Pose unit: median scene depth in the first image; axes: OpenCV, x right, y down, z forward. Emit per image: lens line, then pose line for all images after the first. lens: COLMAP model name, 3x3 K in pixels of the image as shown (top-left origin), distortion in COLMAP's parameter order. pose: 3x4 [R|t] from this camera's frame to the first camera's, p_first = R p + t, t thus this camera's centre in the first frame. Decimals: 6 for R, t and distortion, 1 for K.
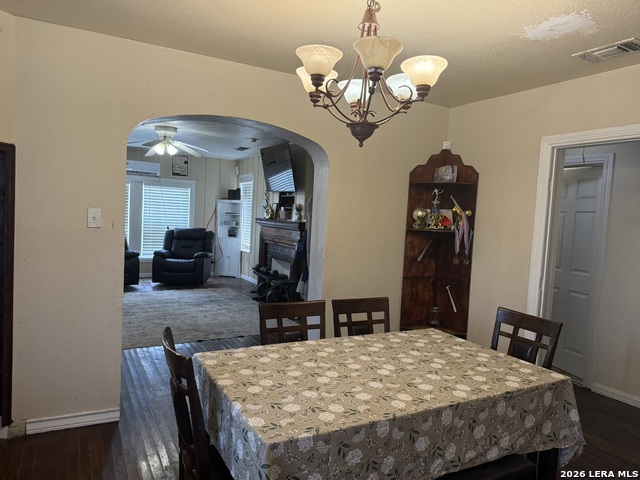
lens RADIAL K [[455.5, 0, 320.3], [0, 455.5, 237.7], [0, 0, 1]] dist [0.011919, 0.000839]
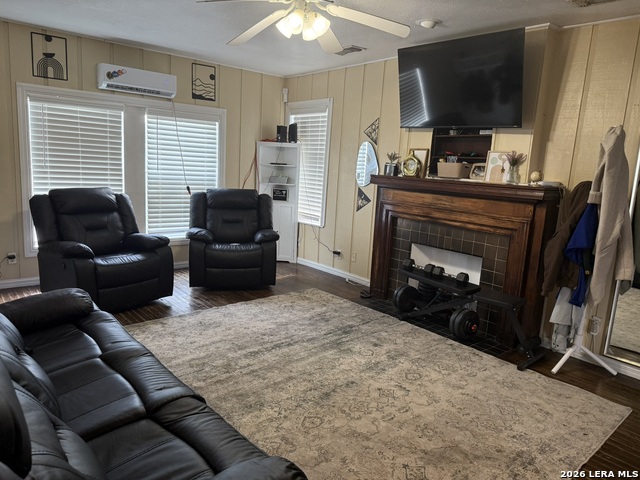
lens RADIAL K [[455.5, 0, 320.0], [0, 455.5, 243.8], [0, 0, 1]] dist [0.011919, 0.000839]
pose [[0.981110, -0.033165, 0.190585, -0.276554], [0.006978, 0.990621, 0.136463, -0.030129], [-0.193323, -0.132555, 0.972140, 0.365336]]
